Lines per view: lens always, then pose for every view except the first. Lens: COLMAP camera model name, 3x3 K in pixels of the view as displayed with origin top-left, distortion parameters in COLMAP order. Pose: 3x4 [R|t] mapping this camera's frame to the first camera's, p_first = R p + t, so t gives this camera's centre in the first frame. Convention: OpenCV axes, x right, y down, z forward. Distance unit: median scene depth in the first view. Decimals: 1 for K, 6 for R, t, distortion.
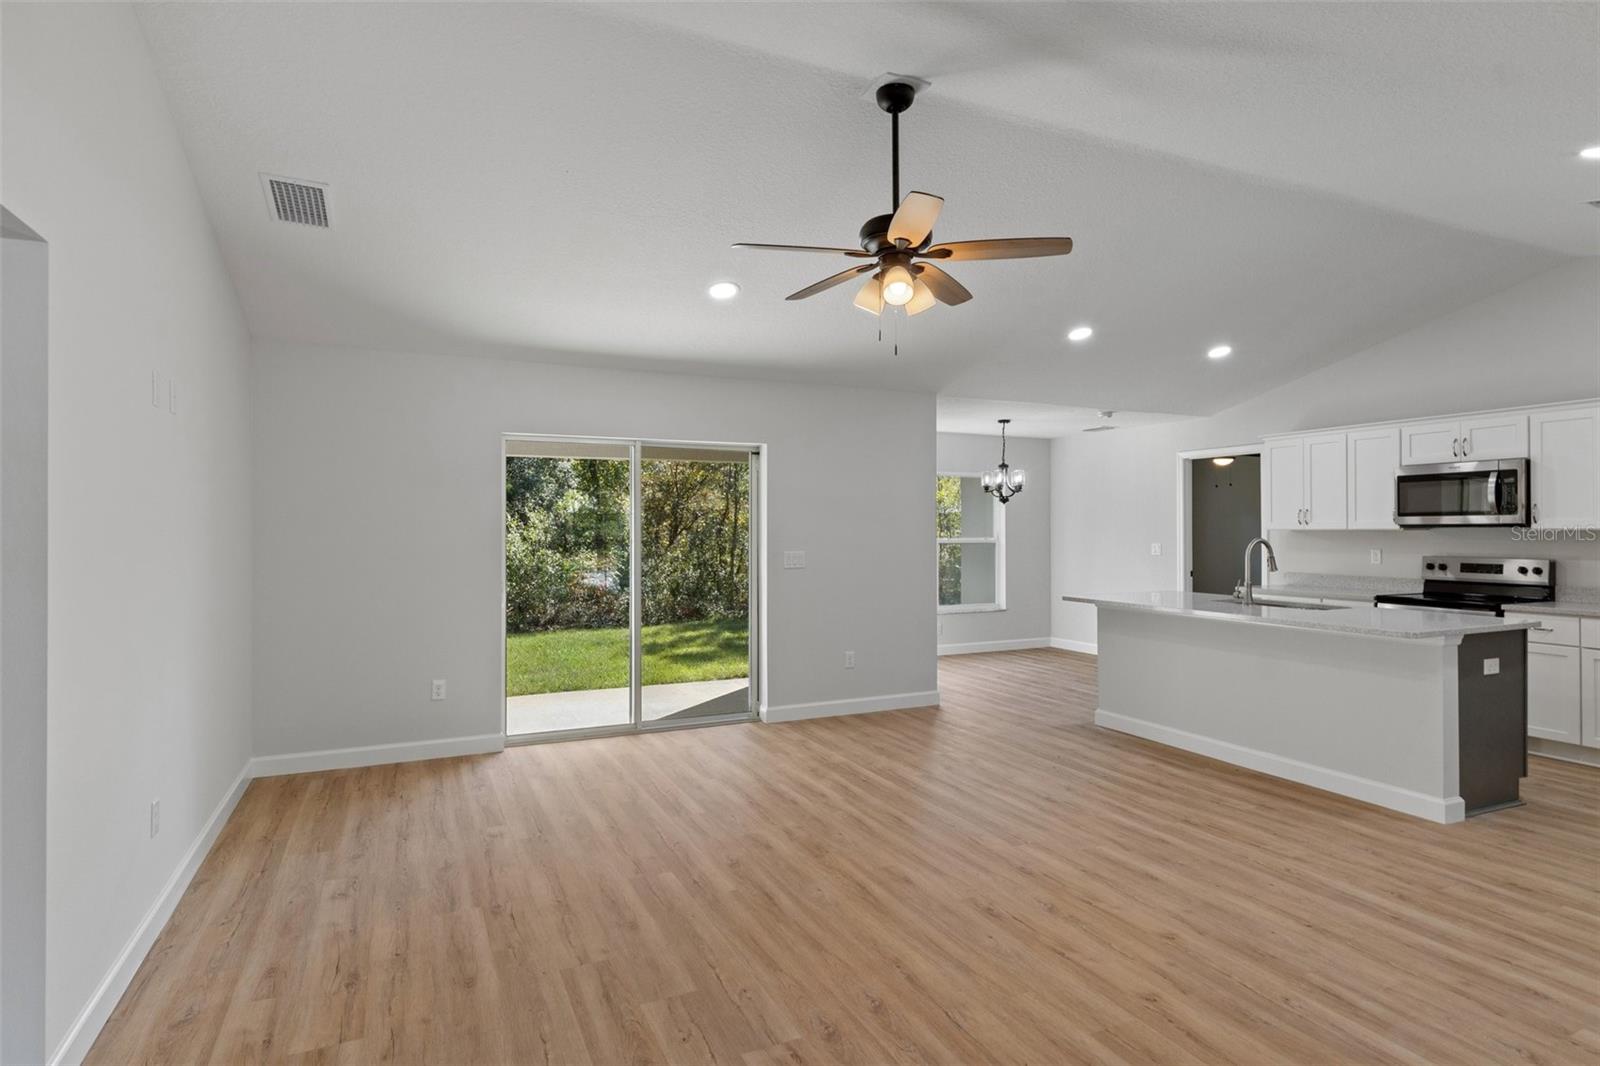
lens RADIAL K [[839.9, 0, 794.7], [0, 839.9, 529.6], [0, 0, 1]] dist [0.004844, 0.000403]
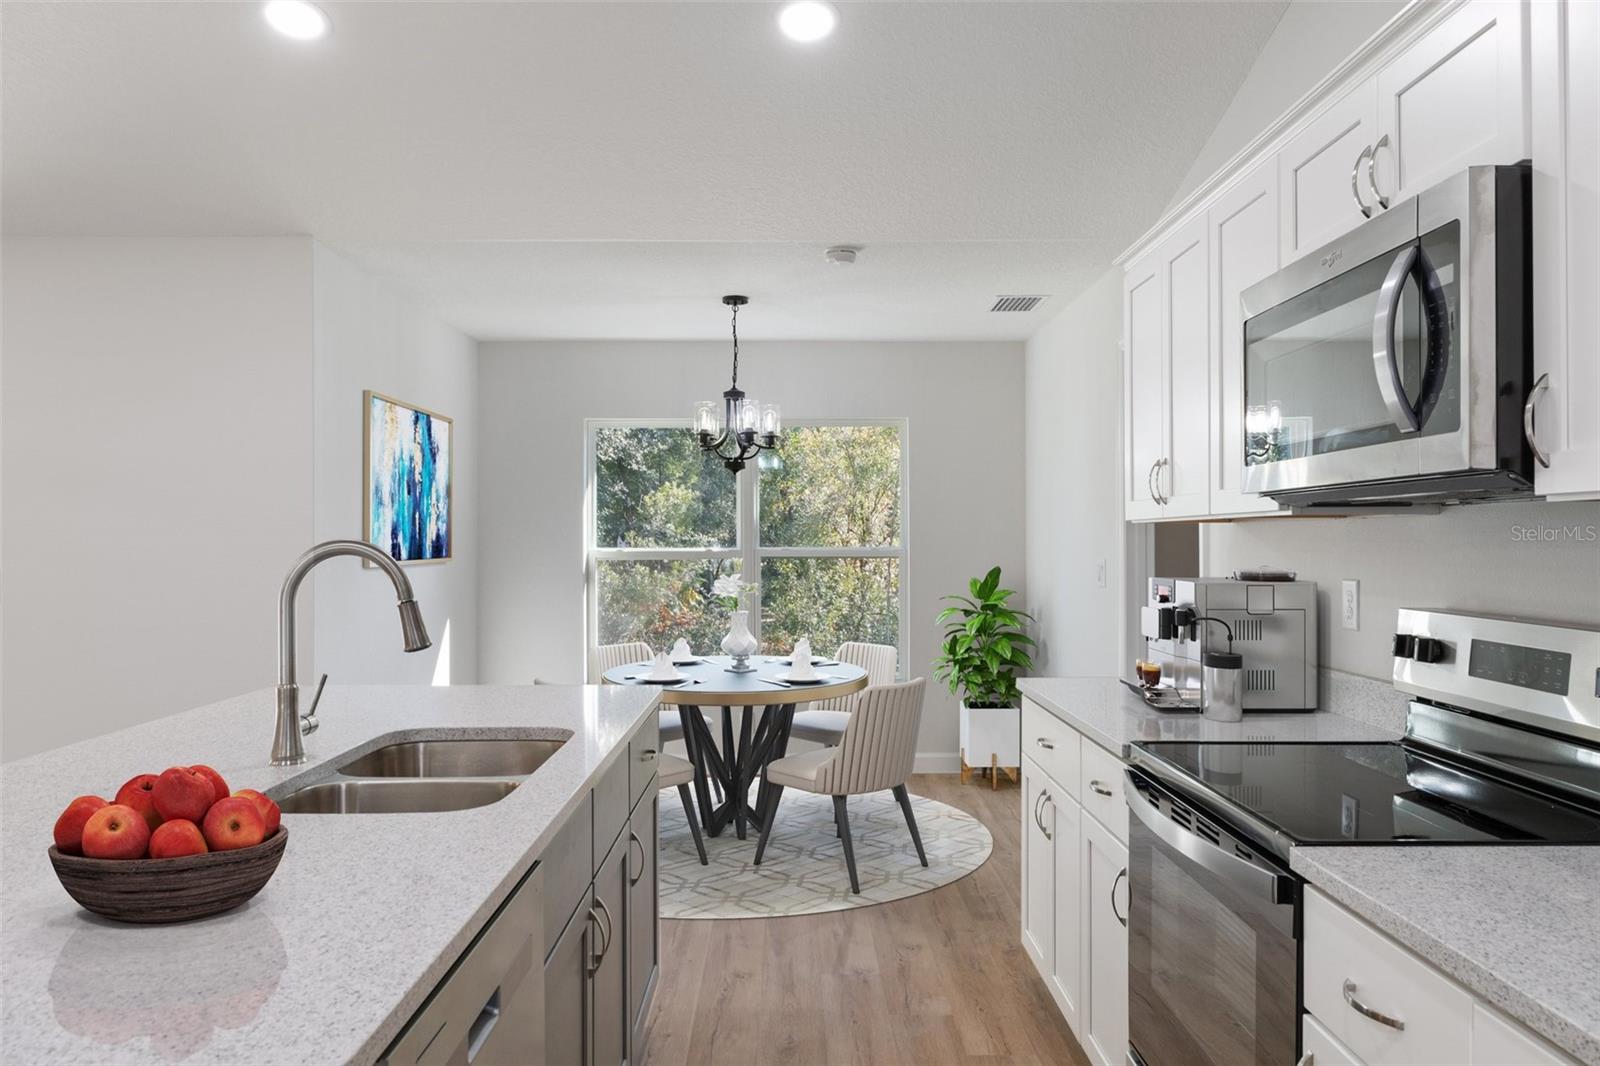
lens RADIAL K [[1106.5, 0, 800.0], [0, 1106.5, 533.0], [0, 0, 1]] dist [-0.000476, -0.000847]
pose [[0.911795, -0.002788, -0.410637, 1.088181], [0.000069, 0.999978, -0.006637, 0.013513], [0.410646, 0.006023, 0.911775, 0.893644]]
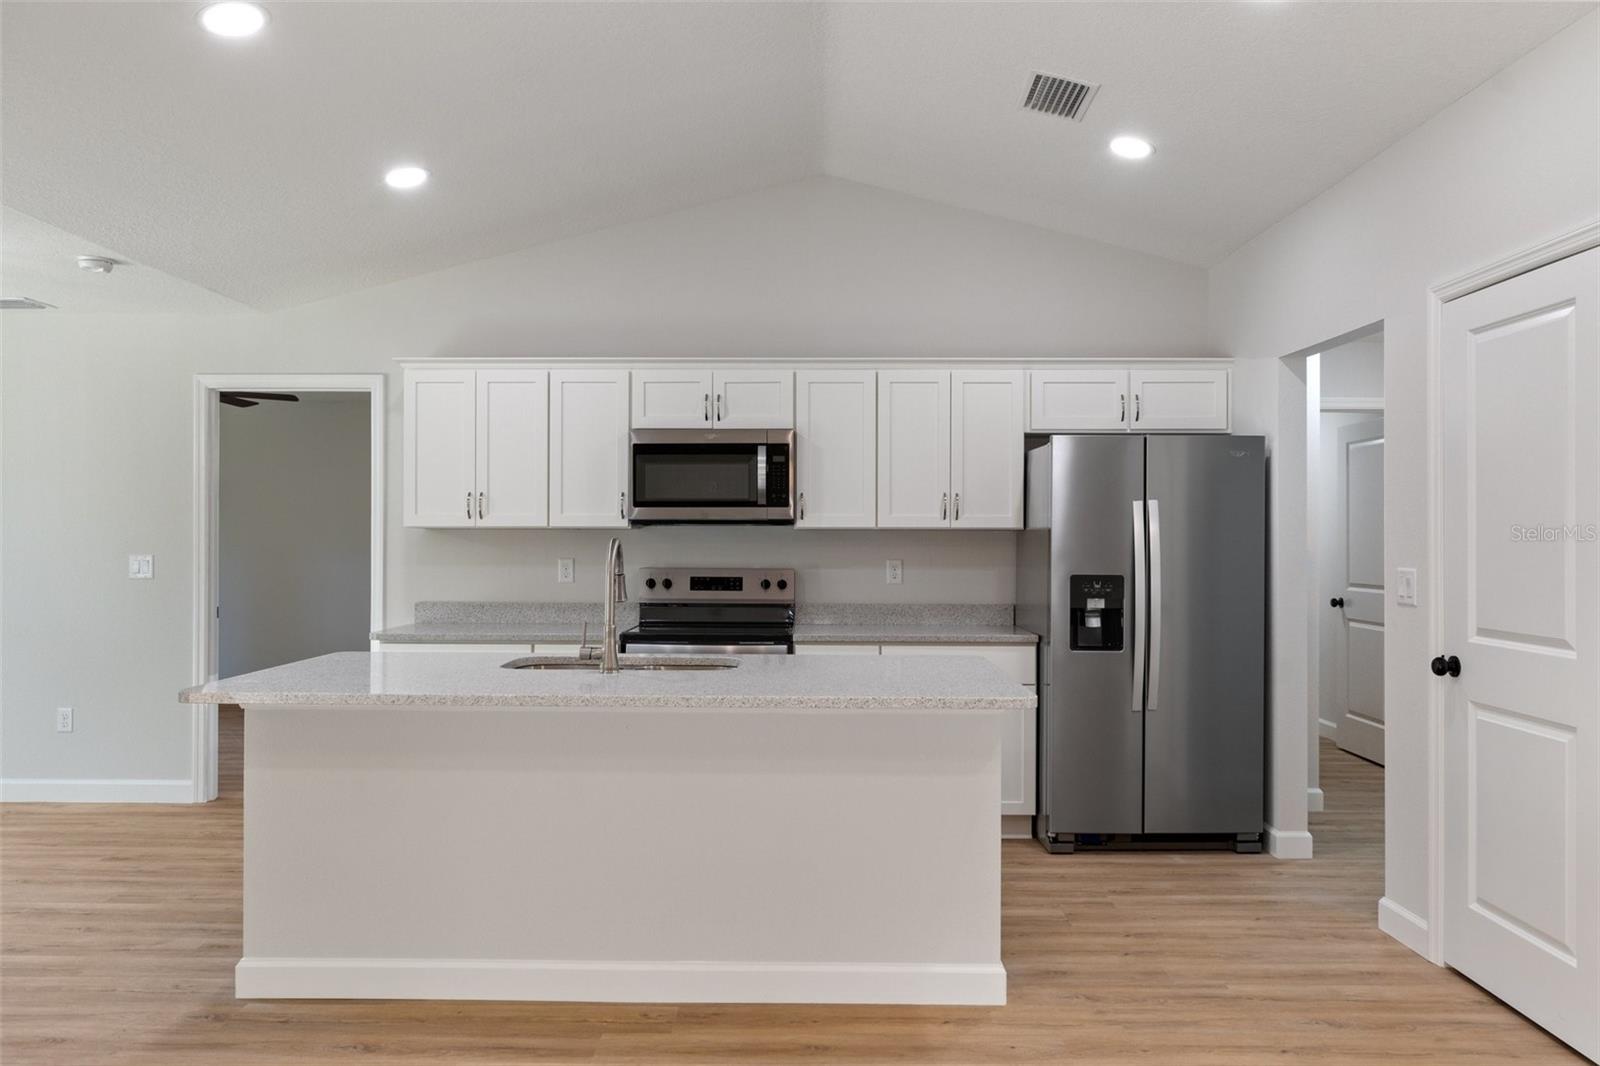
lens RADIAL K [[1177.5, 0, 807.5], [0, 1177.5, 535.1], [0, 0, 1]] dist [0.000521, 0.007244]
pose [[0.425320, 0.005374, 0.905027, -0.059497], [-0.003765, 0.999984, -0.004169, 0.013413], [-0.905035, -0.001634, 0.425334, 0.738211]]
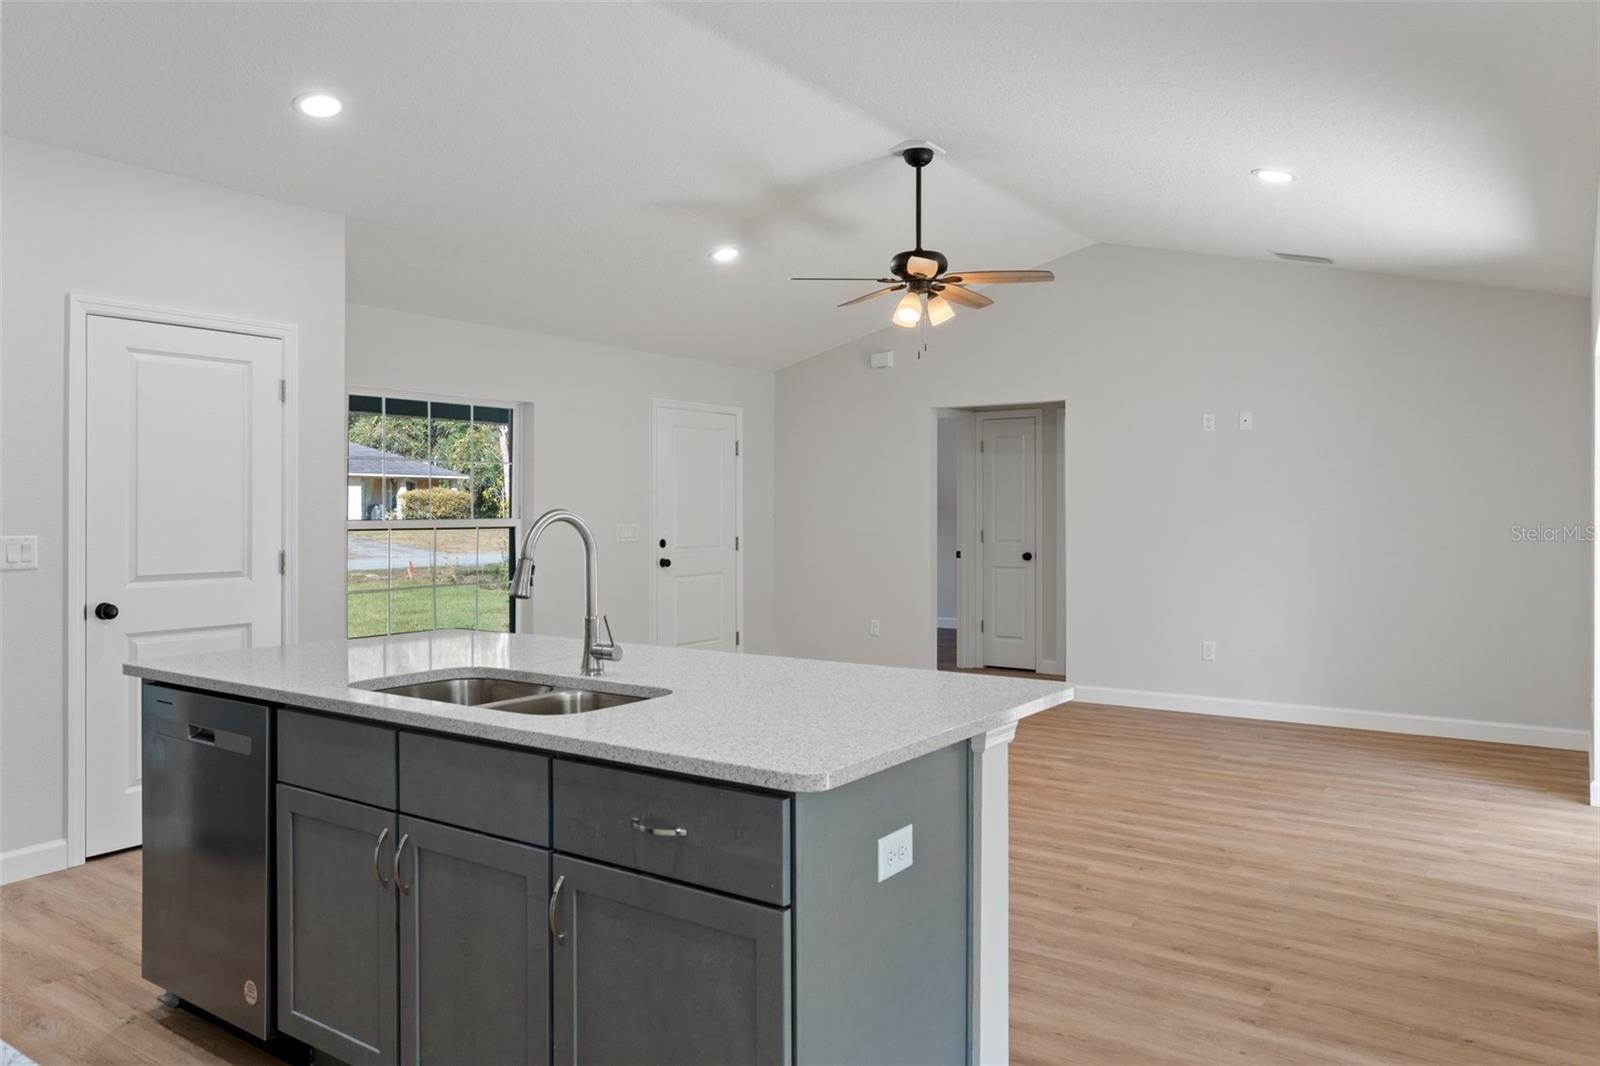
lens RADIAL K [[1130.8, 0, 795.7], [0, 1130.8, 500.6], [0, 0, 1]] dist [-0.005877, -0.001949]
pose [[-0.864473, 0.000186, -0.502679, 0.912802], [0.003819, 0.999974, -0.006197, 0.012212], [0.502664, -0.007276, -0.864451, 1.904033]]
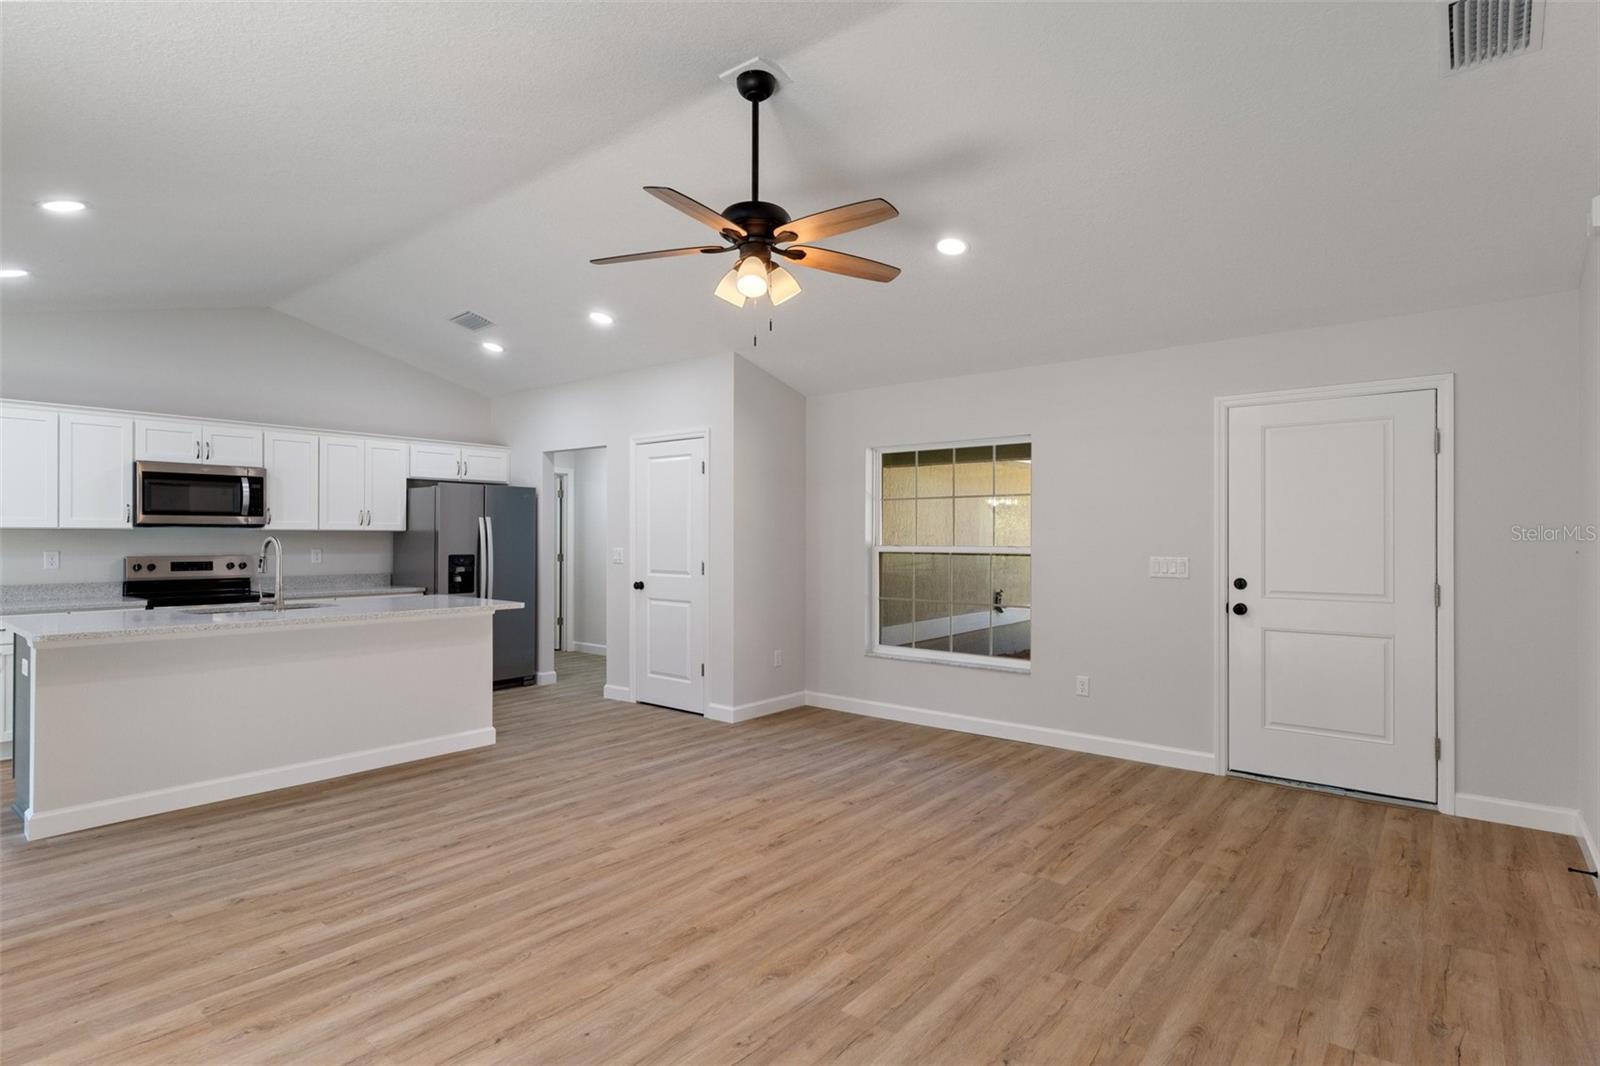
lens RADIAL K [[814.6, 0, 787.6], [0, 814.6, 535.0], [0, 0, 1]] dist [-0.003054, -0.000276]
pose [[-0.429971, 0.002485, 0.902839, -0.608924], [-0.001863, 0.999992, -0.003640, 0.013065], [-0.902841, -0.003247, -0.429963, 1.098935]]
